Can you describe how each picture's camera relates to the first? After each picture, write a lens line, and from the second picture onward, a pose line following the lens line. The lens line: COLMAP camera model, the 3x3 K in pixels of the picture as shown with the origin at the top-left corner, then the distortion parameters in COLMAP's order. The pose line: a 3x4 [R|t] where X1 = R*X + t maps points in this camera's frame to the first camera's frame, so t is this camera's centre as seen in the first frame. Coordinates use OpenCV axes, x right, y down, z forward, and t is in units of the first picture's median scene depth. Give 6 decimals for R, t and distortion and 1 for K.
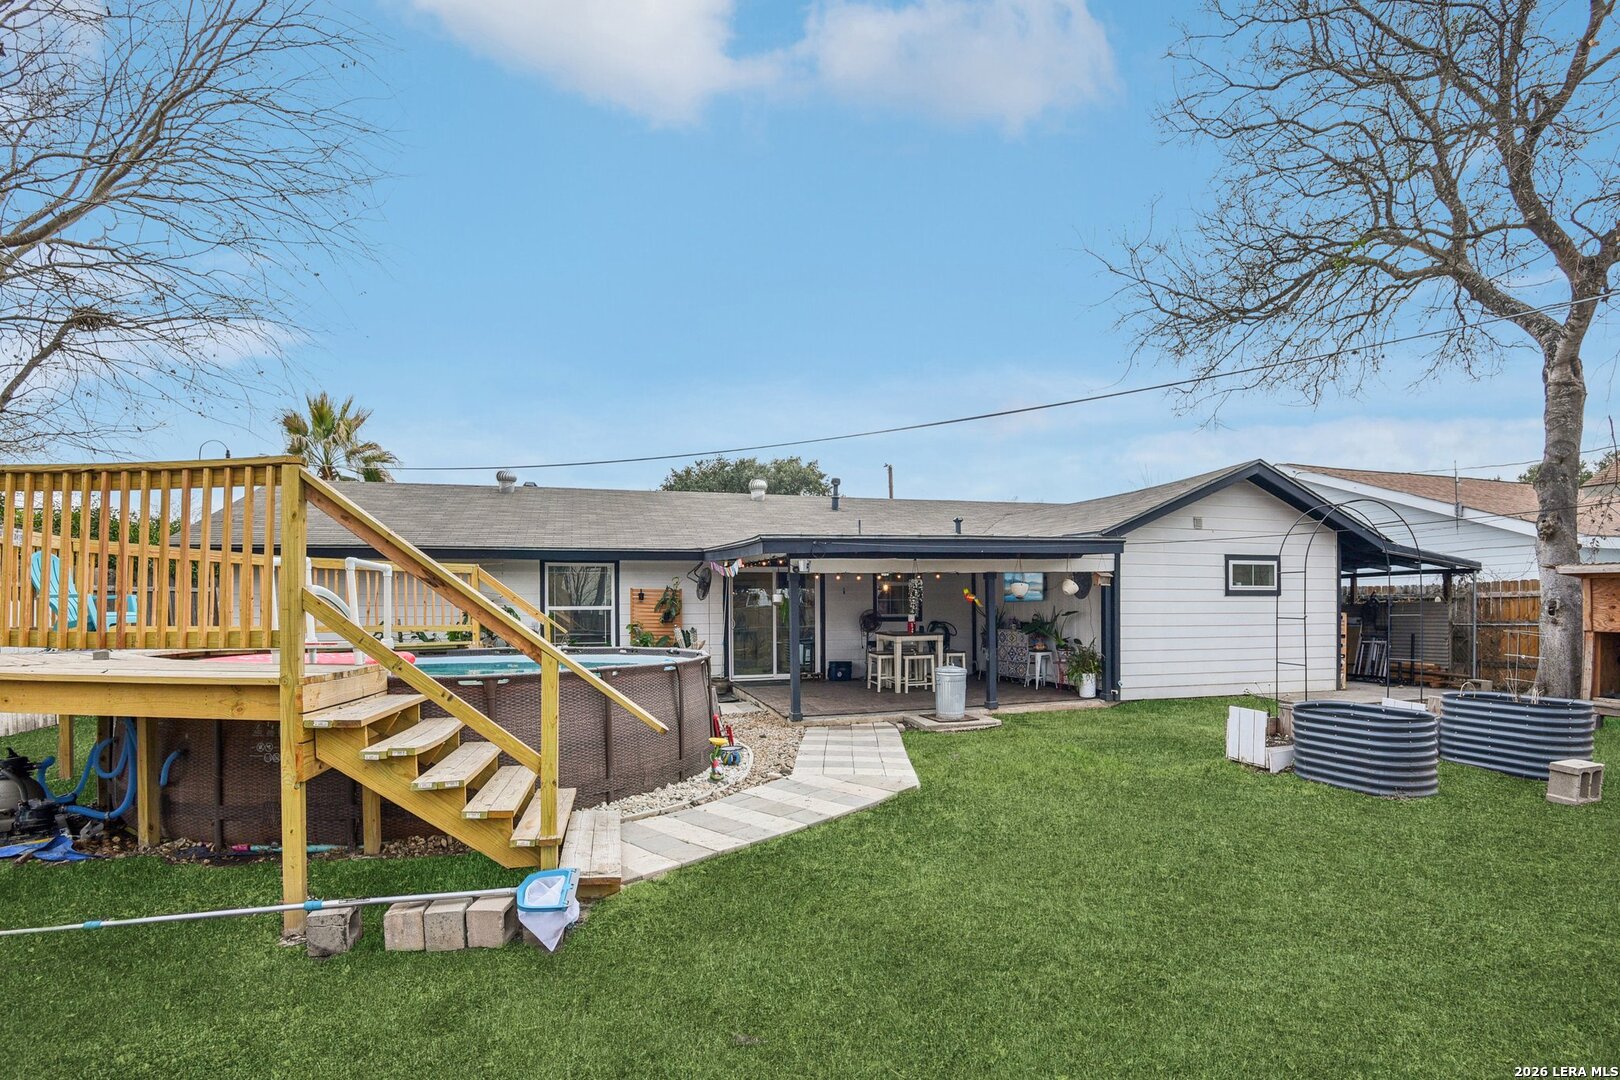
lens RADIAL K [[744.6, 0, 861.8], [0, 744.6, 543.3], [0, 0, 1]] dist [-0.012865, -0.000422]
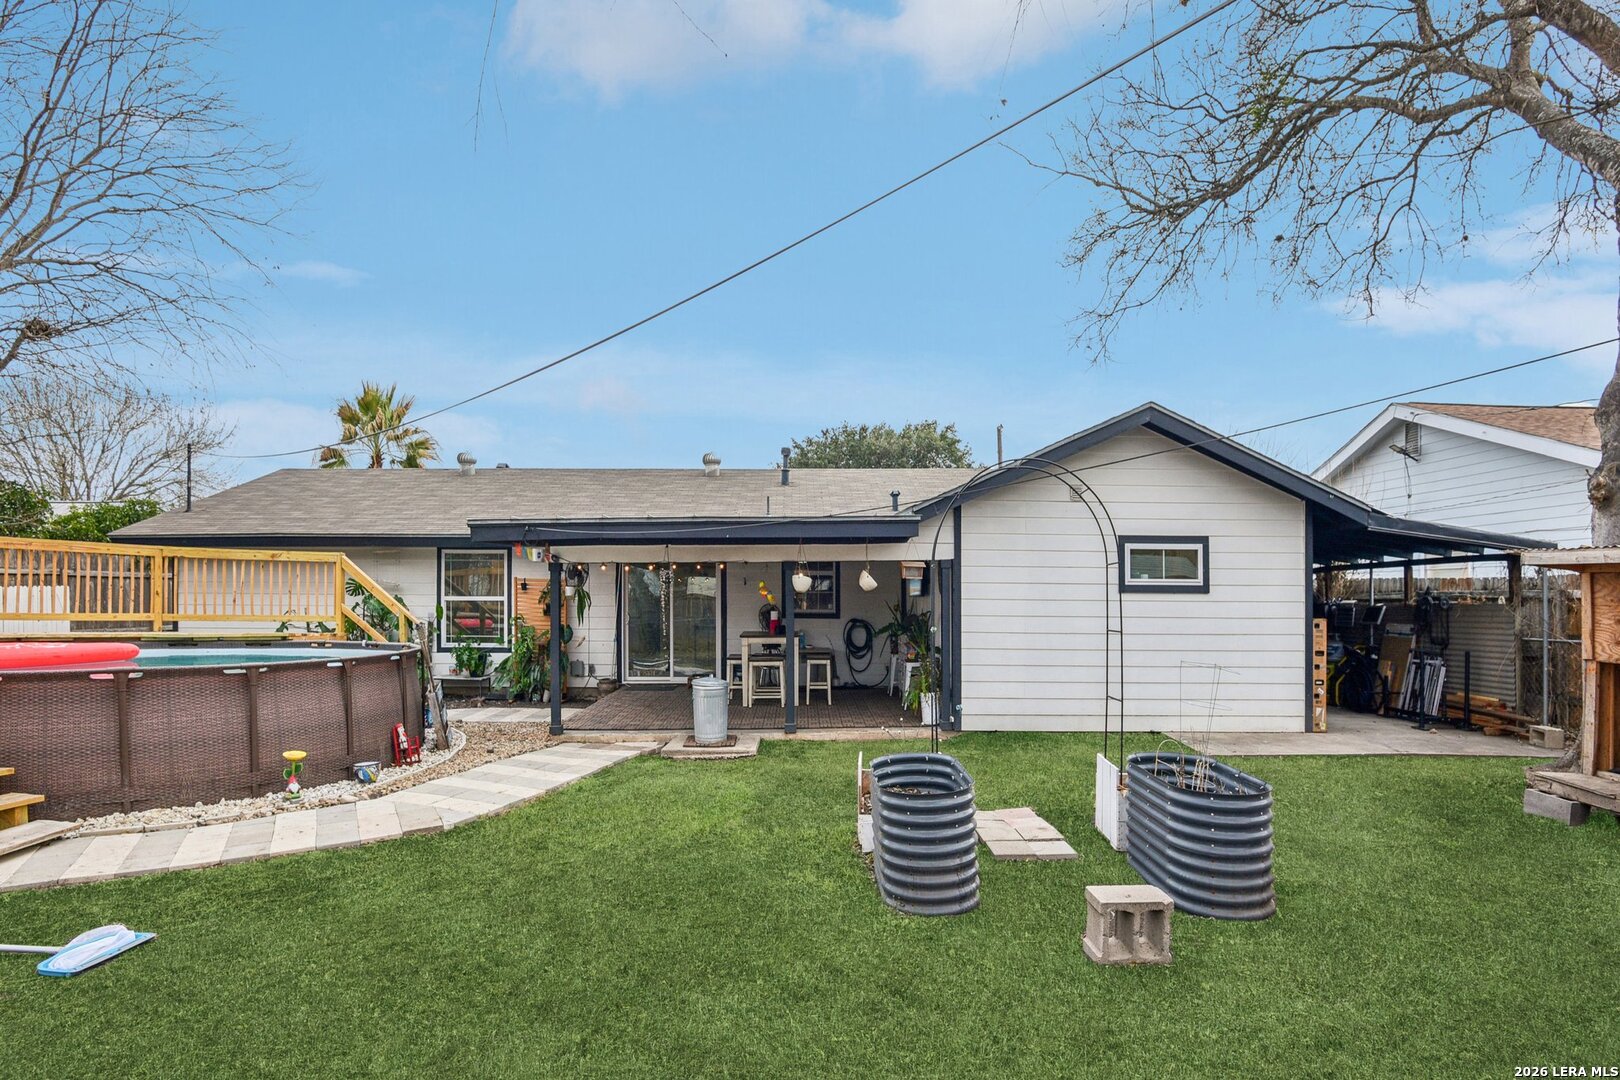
lens RADIAL K [[849.3, 0, 810.3], [0, 849.3, 513.9], [0, 0, 1]] dist [-0.020380, -0.000586]
pose [[0.960669, -0.016946, -0.277178, 0.423798], [0.014723, 0.999841, -0.010099, -0.001958], [0.277305, 0.005621, 0.960765, 0.124852]]
